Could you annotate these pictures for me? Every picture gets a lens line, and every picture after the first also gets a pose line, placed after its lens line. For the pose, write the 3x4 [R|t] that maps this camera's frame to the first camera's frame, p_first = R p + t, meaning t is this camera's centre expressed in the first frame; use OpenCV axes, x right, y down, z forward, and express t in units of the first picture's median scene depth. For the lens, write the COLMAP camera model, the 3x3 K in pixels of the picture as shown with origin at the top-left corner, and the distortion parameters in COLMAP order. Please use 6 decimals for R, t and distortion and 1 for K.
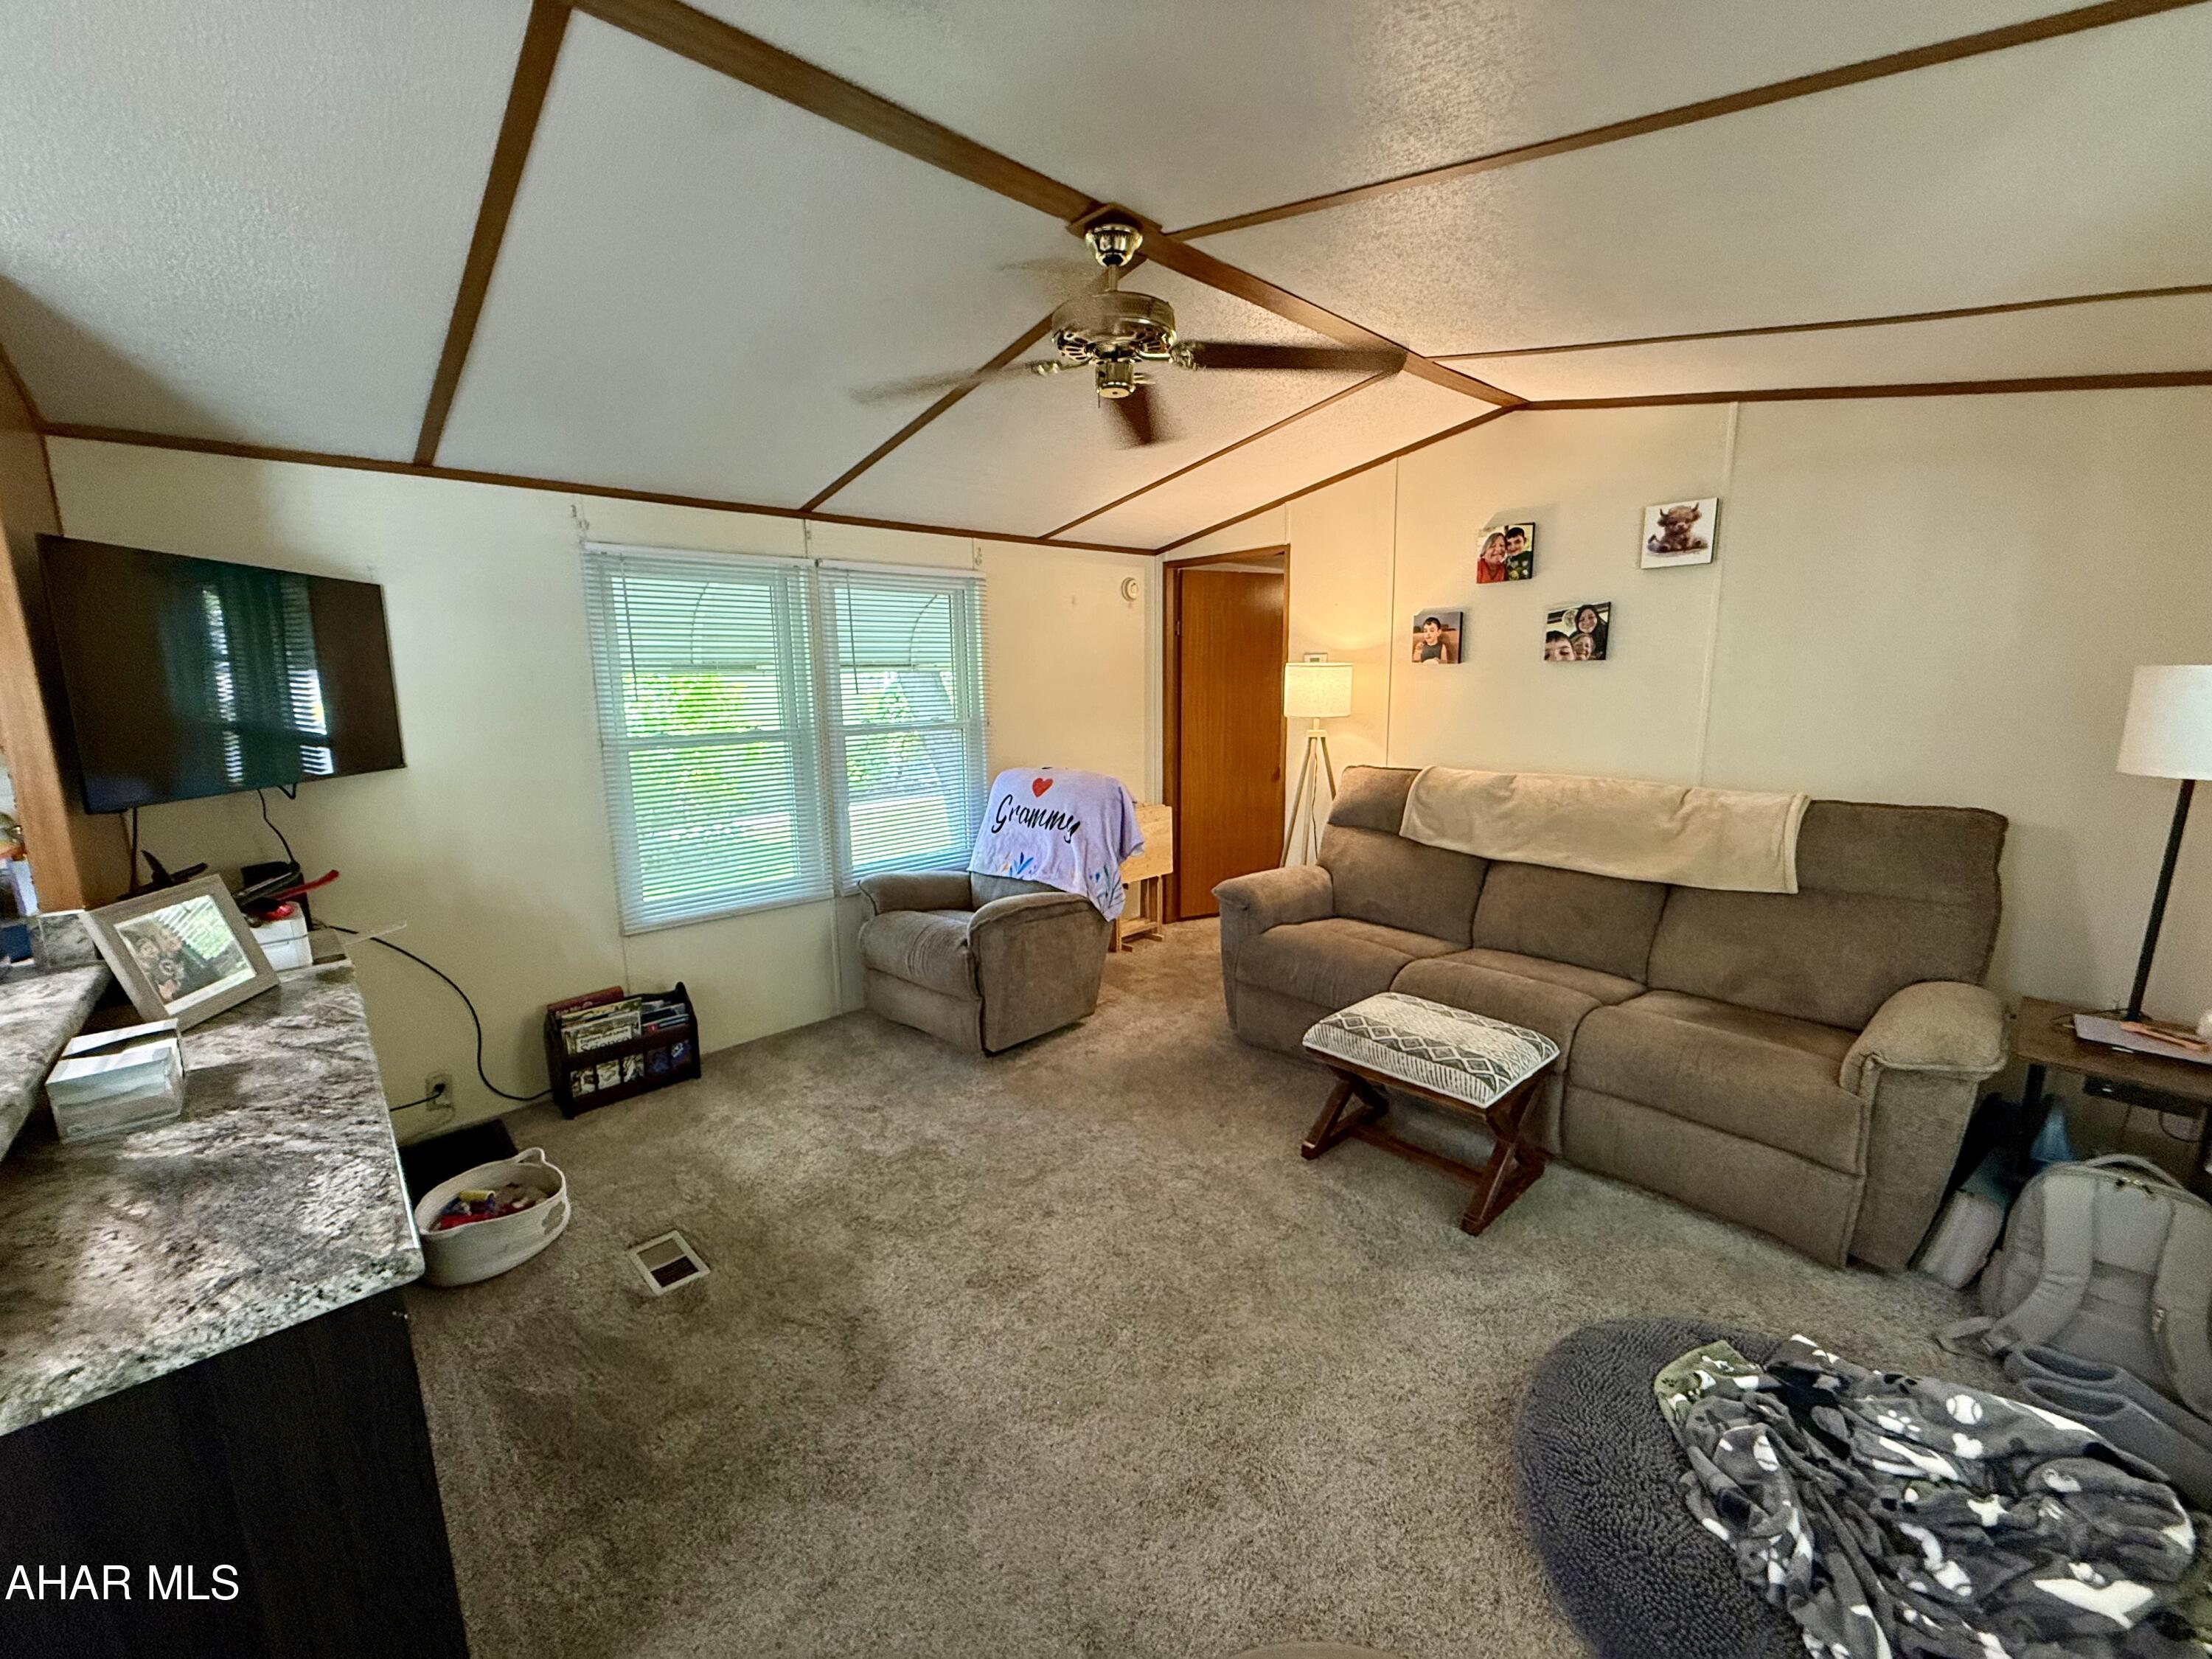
lens RADIAL K [[879.0, 0, 1098.4], [0, 879.0, 829.7], [0, 0, 1]] dist [-0.000030, -0.000091]
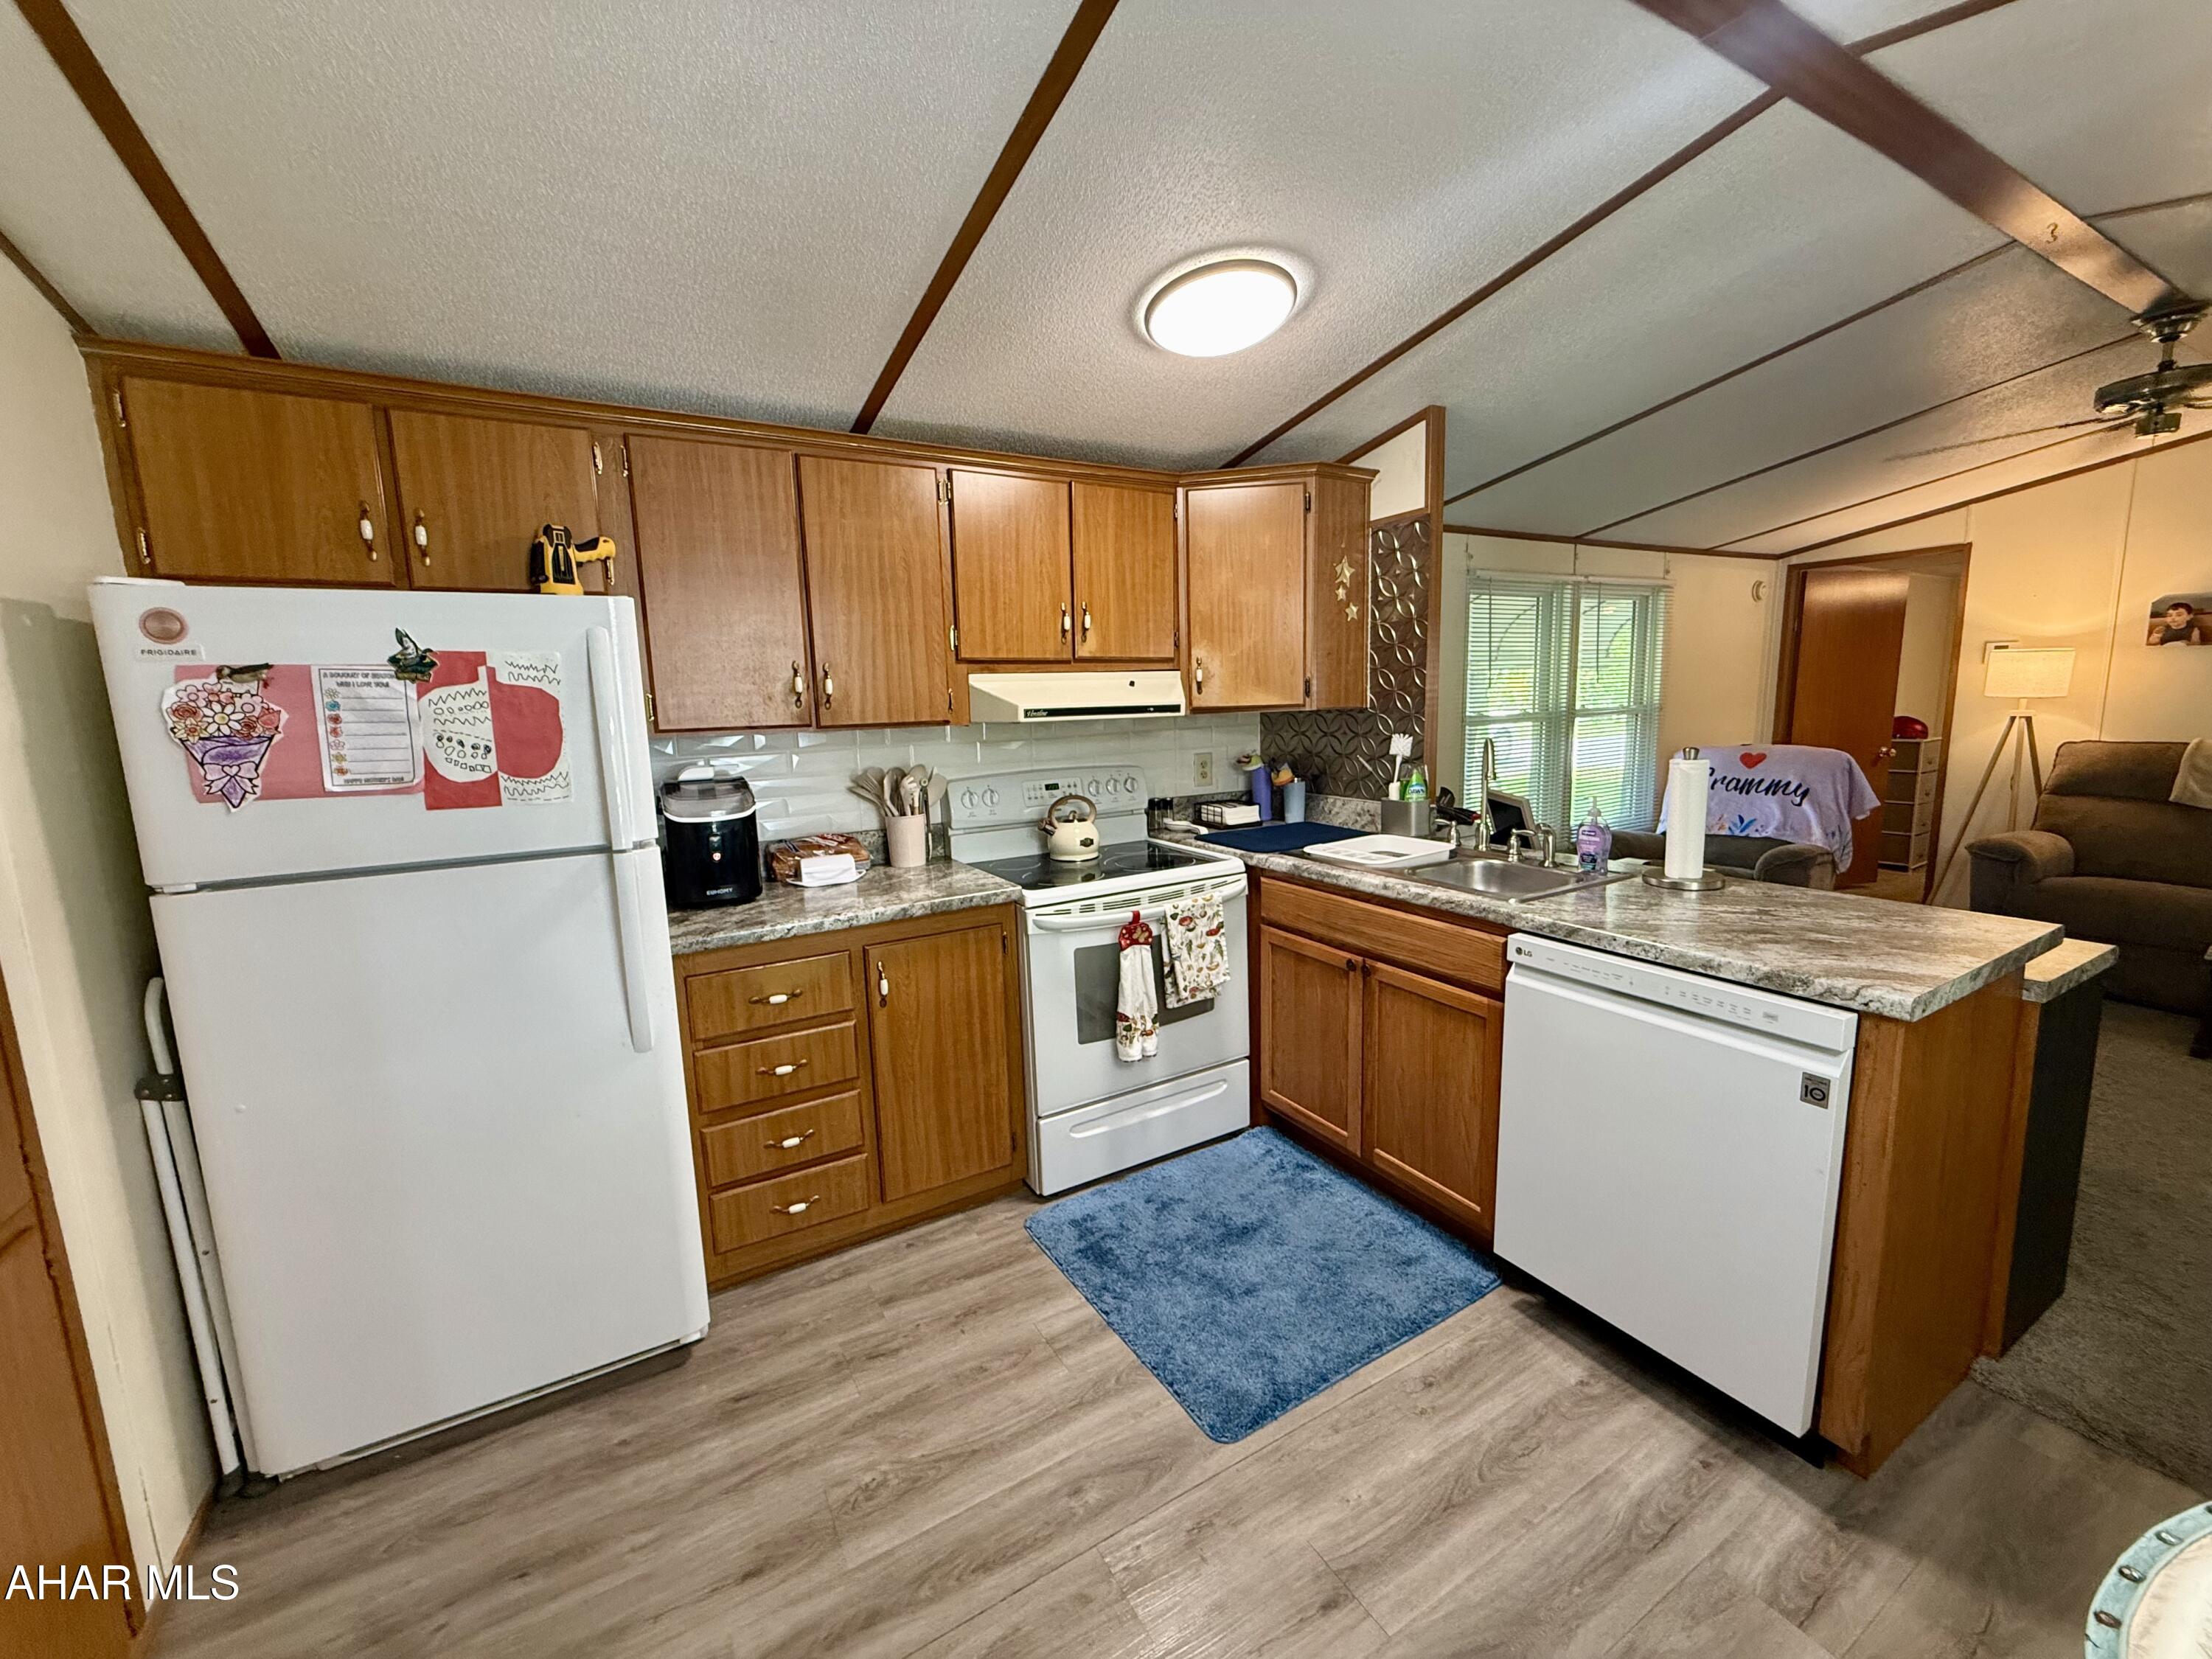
lens RADIAL K [[879.0, 0, 1099.3], [0, 879.0, 827.9], [0, 0, 1]] dist [-0.000030, -0.000091]
pose [[0.972950, 0.019706, -0.230174, -0.771265], [-0.023844, 0.999600, -0.015207, 0.097036], [0.229782, 0.020284, 0.973031, -0.410555]]
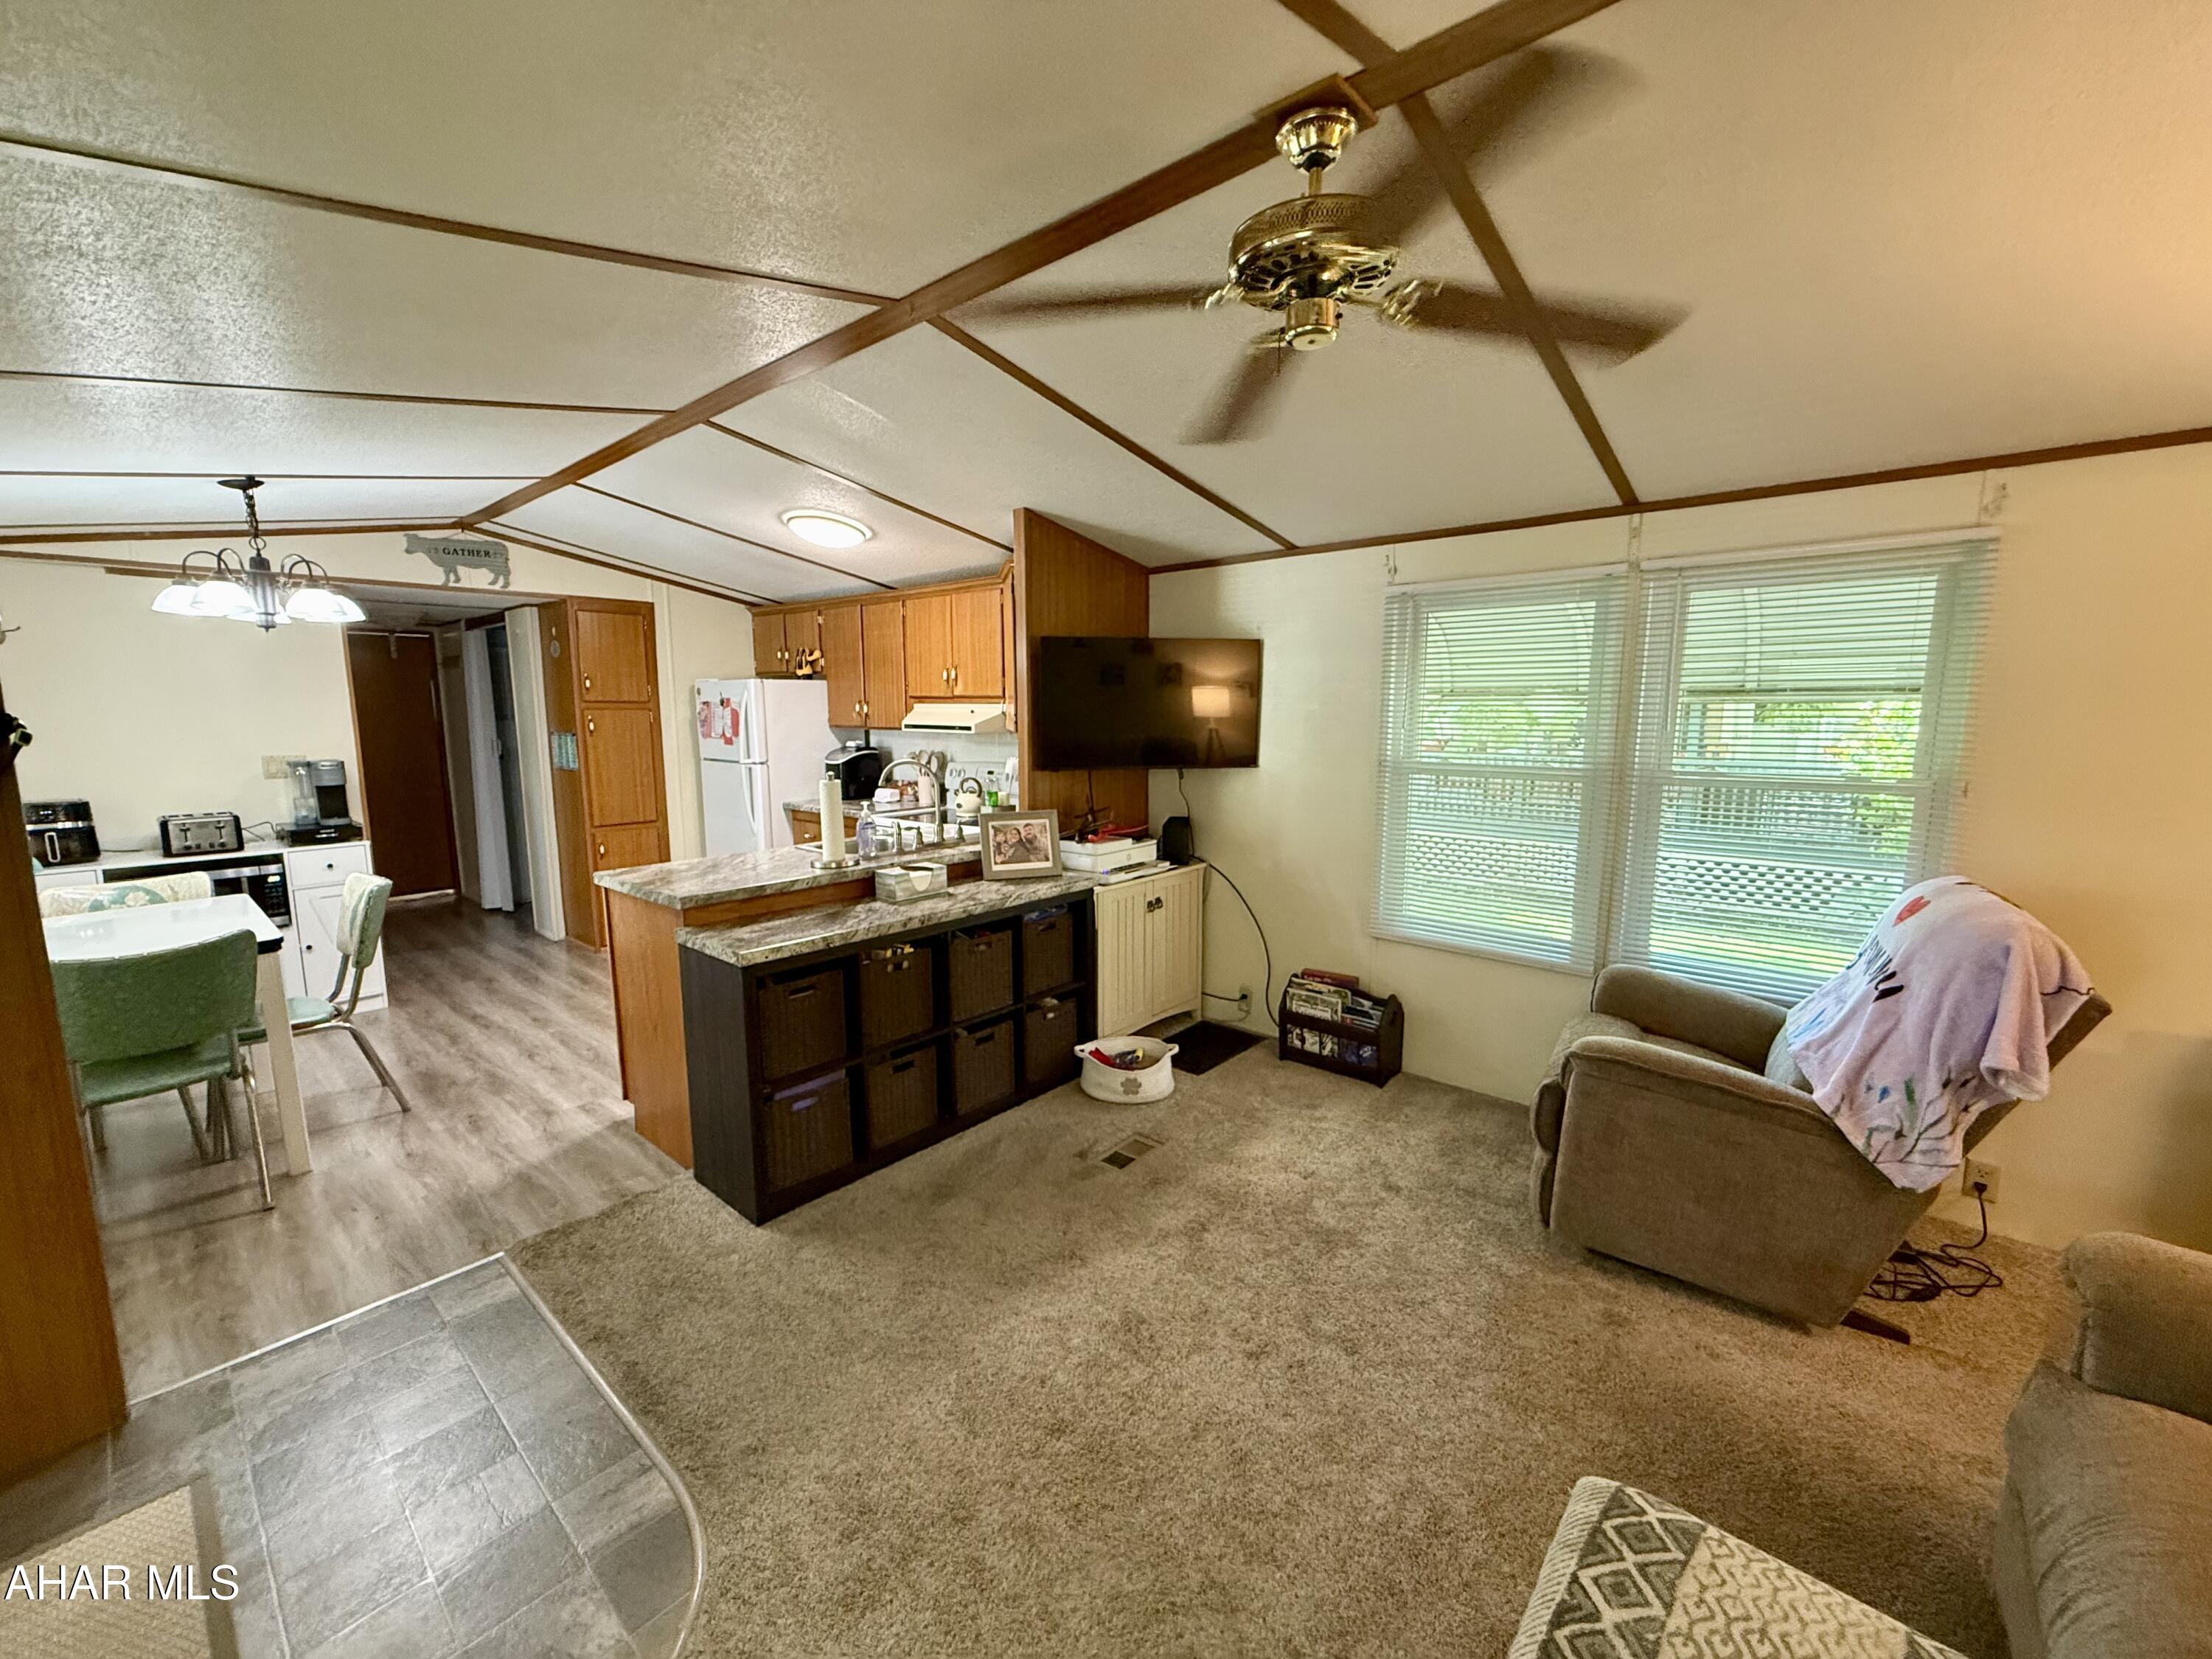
lens RADIAL K [[879.0, 0, 1097.4], [0, 879.0, 827.9], [0, 0, 1]] dist [-0.000030, -0.000091]
pose [[0.103365, 0.154119, -0.982631, 0.500461], [-0.169845, 0.976147, 0.135236, -0.105092], [0.980035, 0.152916, 0.127075, 0.499604]]
